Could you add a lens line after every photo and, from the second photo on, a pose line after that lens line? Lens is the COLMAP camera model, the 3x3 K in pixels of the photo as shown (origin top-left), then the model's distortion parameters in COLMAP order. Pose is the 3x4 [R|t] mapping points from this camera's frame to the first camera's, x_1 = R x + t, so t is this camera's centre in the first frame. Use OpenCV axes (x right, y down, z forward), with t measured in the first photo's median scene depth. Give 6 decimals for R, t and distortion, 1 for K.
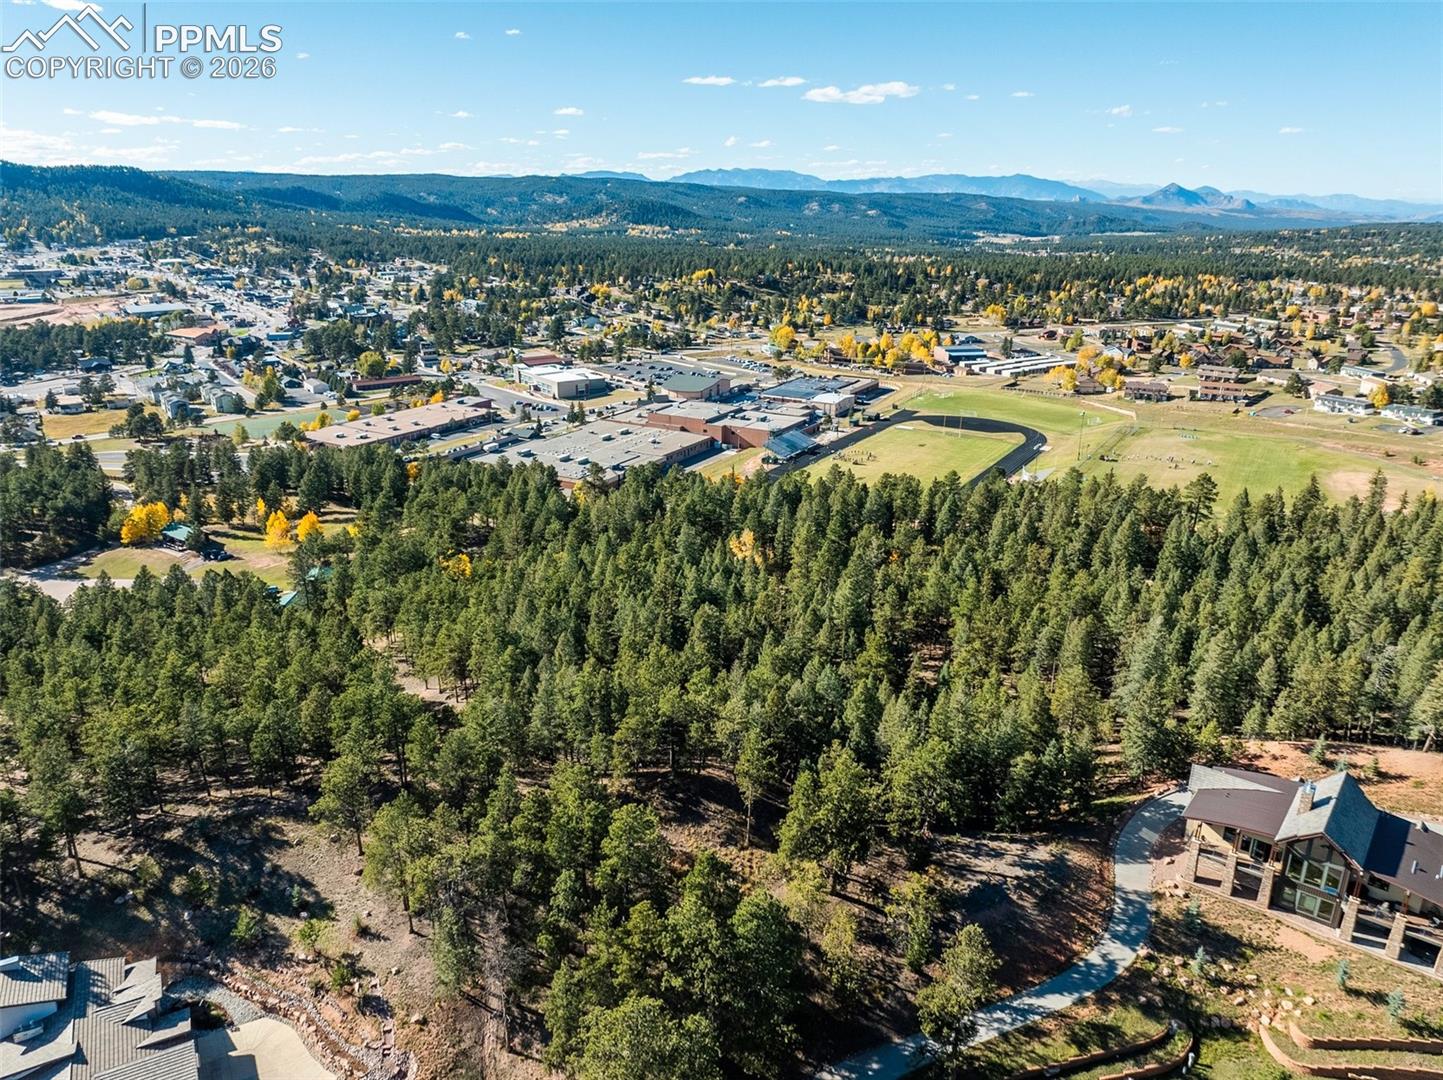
lens RADIAL K [[1063.7, 0, 721.5], [0, 1063.7, 540.0], [0, 0, 1]] dist [-0.028789, 0.013424]
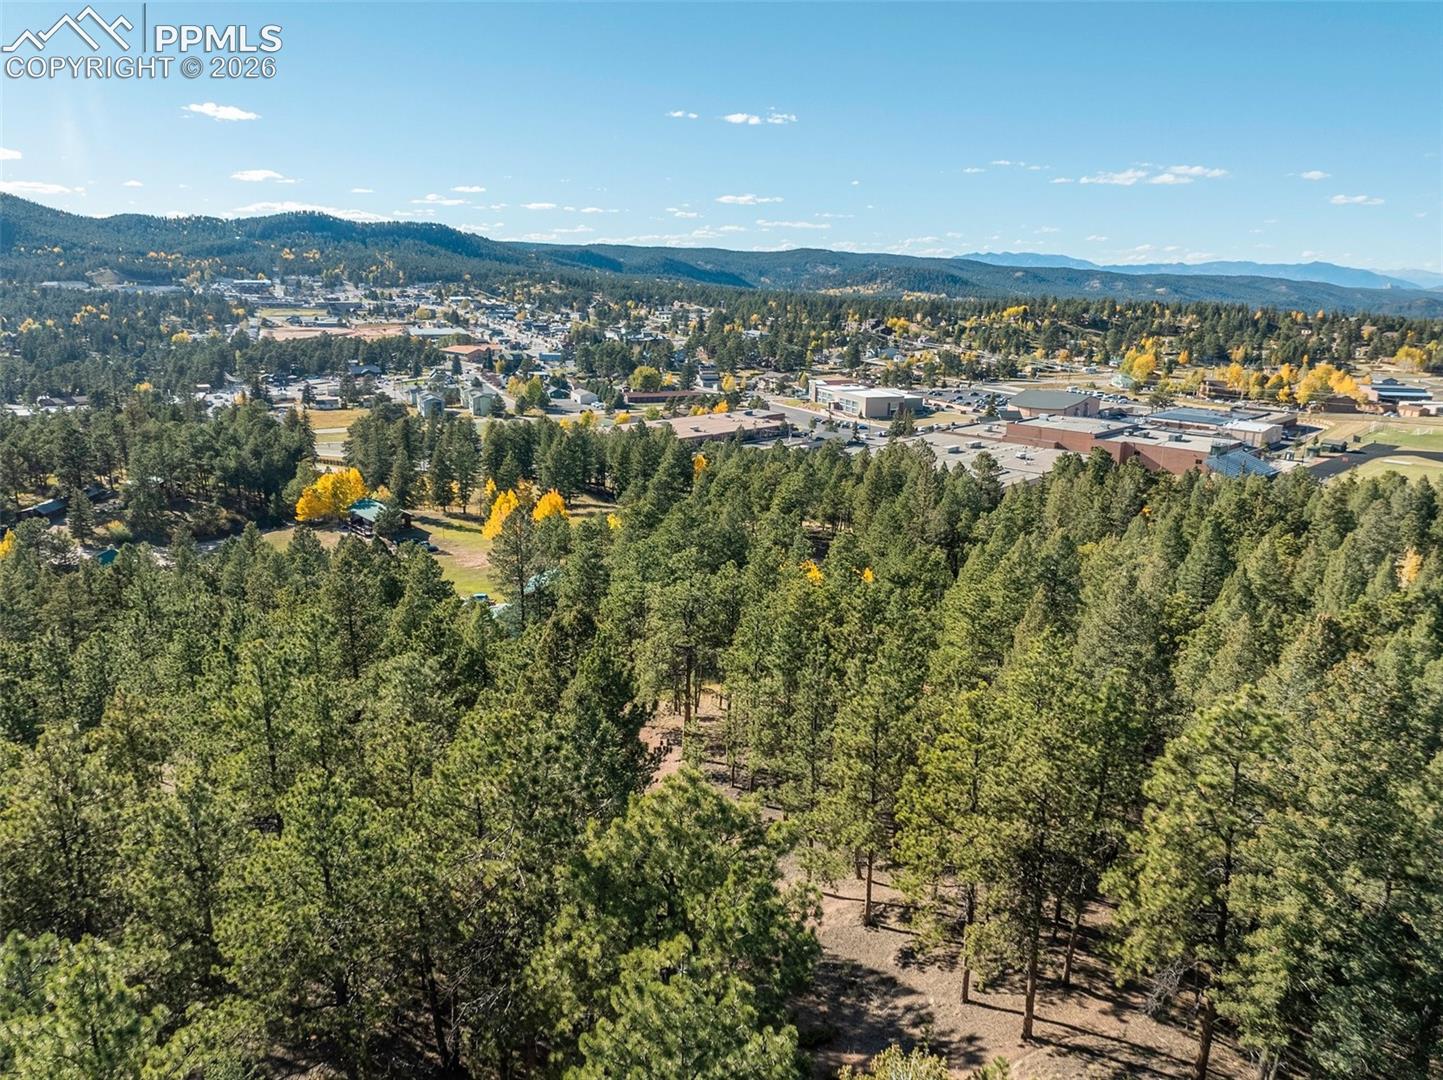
lens RADIAL K [[1063.7, 0, 721.5], [0, 1063.7, 540.0], [0, 0, 1]] dist [-0.028789, 0.013424]
pose [[0.971083, 0.071420, -0.227809, -0.051714], [-0.087278, 0.994357, -0.060300, 0.012753], [0.222217, 0.078439, 0.971837, 0.147395]]
